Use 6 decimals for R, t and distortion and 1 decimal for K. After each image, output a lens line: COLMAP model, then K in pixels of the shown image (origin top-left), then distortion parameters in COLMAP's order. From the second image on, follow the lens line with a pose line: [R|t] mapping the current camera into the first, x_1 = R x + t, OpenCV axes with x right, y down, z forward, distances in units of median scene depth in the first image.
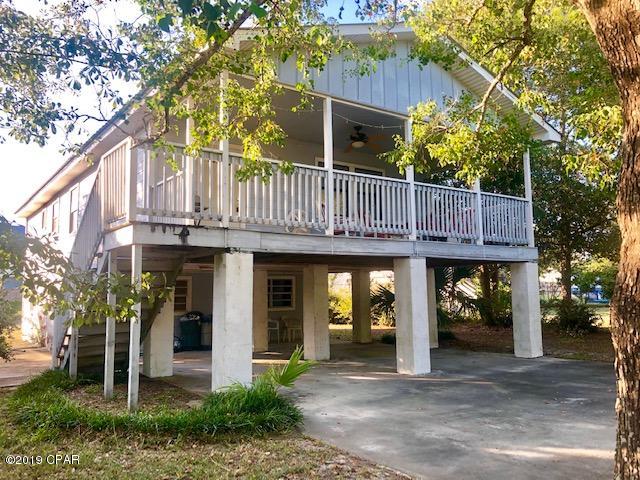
lens RADIAL K [[529.3, 0, 319.9], [0, 529.3, 236.1], [0, 0, 1]] dist [0.010915, 0.007486]
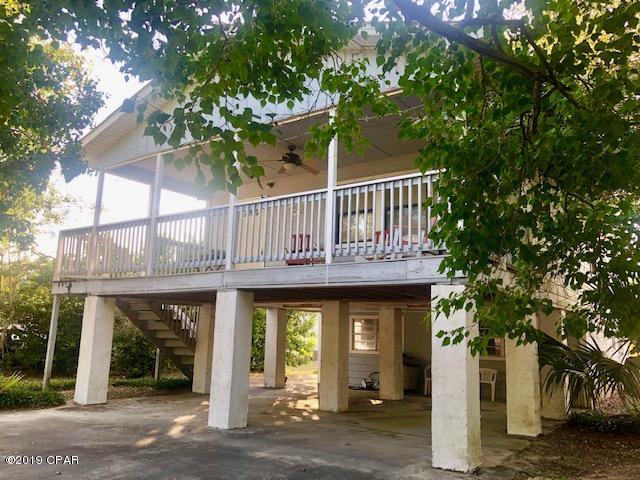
lens RADIAL K [[529.3, 0, 319.9], [0, 529.3, 236.1], [0, 0, 1]] dist [0.010915, 0.007486]
pose [[0.306720, -0.148259, -0.940182, 1.077311], [0.069120, 0.988655, -0.133353, 0.080451], [0.949287, -0.024083, 0.313488, 0.892348]]
